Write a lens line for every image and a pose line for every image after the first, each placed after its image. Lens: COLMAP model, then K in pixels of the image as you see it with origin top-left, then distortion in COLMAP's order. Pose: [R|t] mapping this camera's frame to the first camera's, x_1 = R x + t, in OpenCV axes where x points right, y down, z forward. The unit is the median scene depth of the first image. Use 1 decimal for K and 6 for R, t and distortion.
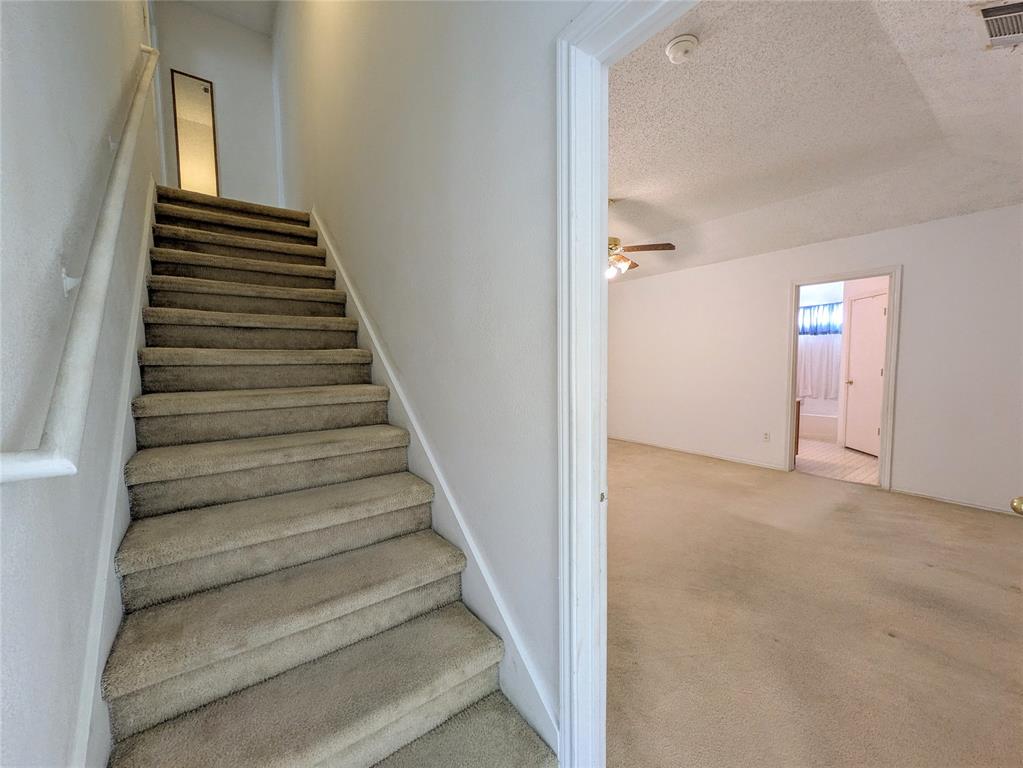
lens RADIAL K [[406.1, 0, 511.5], [0, 406.1, 384.0], [0, 0, 1]] dist [0.000940, 0.000268]
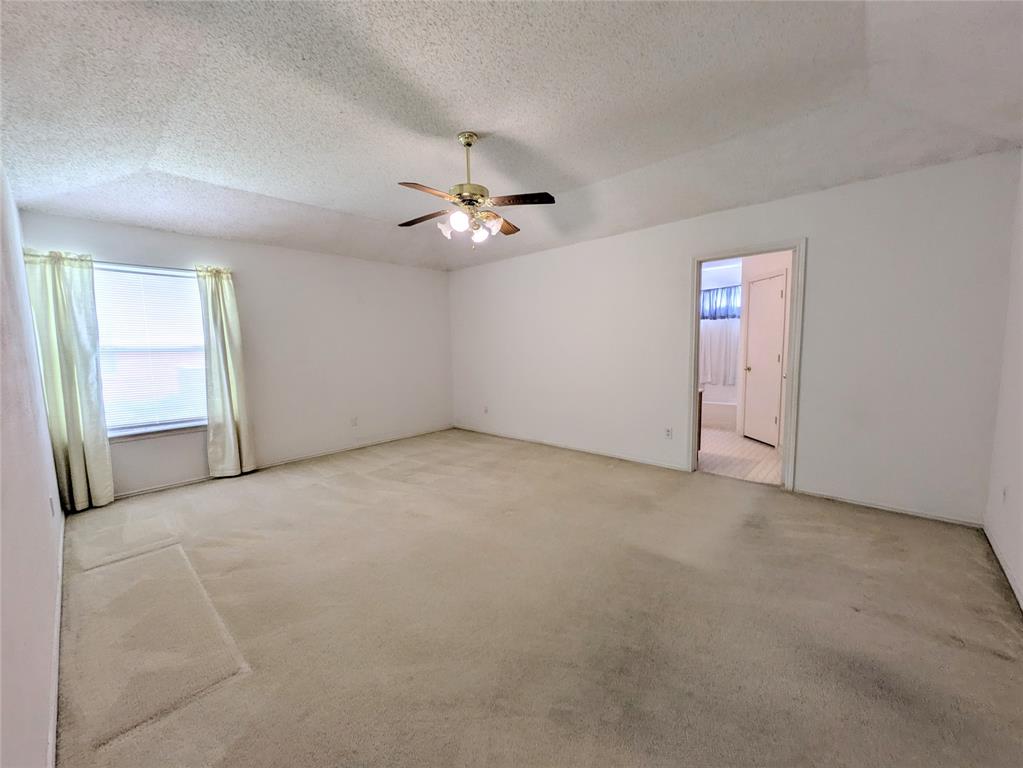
lens RADIAL K [[412.4, 0, 511.5], [0, 412.4, 384.0], [0, 0, 1]] dist [0.000701, 0.000184]
pose [[0.981428, -0.029014, 0.189624, 0.136048], [0.023075, 0.999174, 0.033450, -0.018481], [-0.190438, -0.028453, 0.981287, 0.205564]]
